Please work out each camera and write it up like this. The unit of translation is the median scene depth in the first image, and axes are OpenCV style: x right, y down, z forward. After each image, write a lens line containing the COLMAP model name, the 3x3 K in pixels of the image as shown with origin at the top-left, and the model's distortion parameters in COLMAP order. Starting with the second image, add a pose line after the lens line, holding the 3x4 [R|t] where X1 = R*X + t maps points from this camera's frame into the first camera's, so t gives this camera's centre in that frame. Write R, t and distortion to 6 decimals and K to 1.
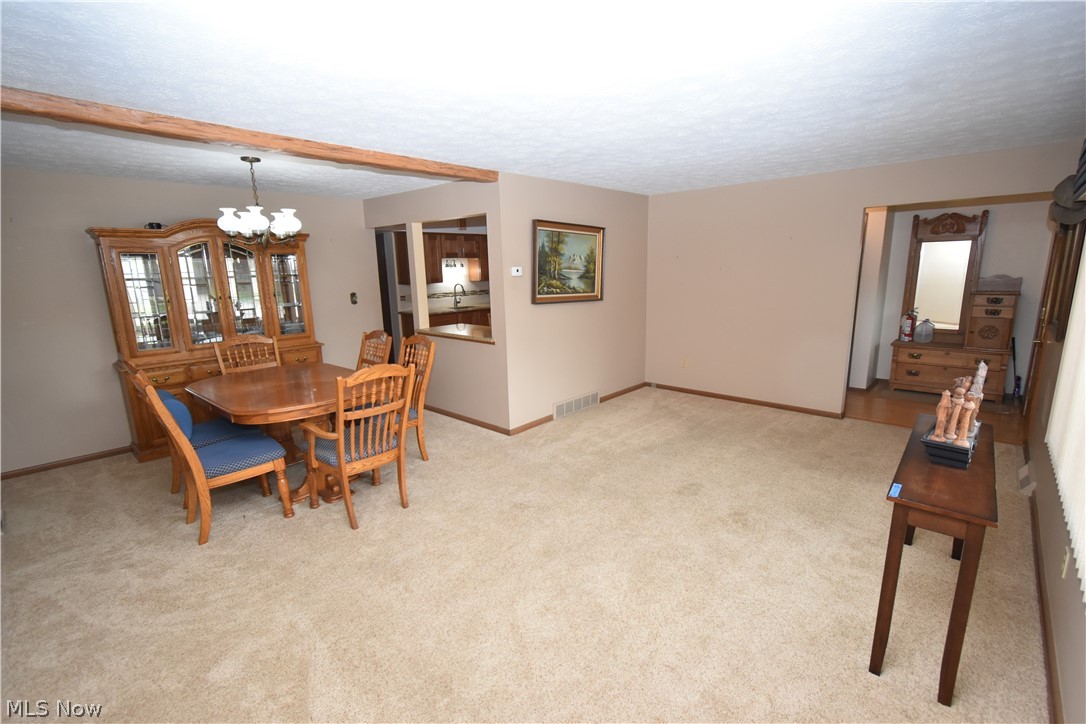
lens RADIAL K [[484.2, 0, 544.9], [0, 484.2, 365.8], [0, 0, 1]] dist [0.001111, -0.003416]
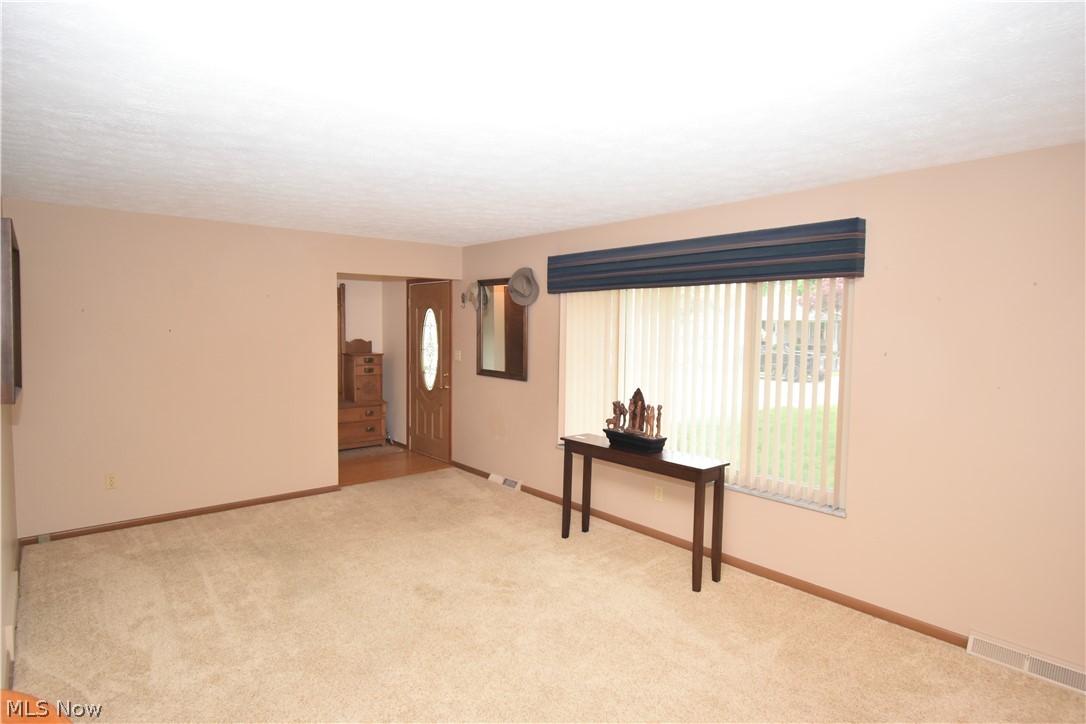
lens RADIAL K [[590.3, 0, 541.8], [0, 590.3, 362.8], [0, 0, 1]] dist [-0.006513, -0.001930]
pose [[0.122782, -0.041239, 0.991576, -0.541880], [0.189321, 0.981761, 0.017388, -0.091107], [-0.974208, 0.185592, 0.128350, 0.499713]]
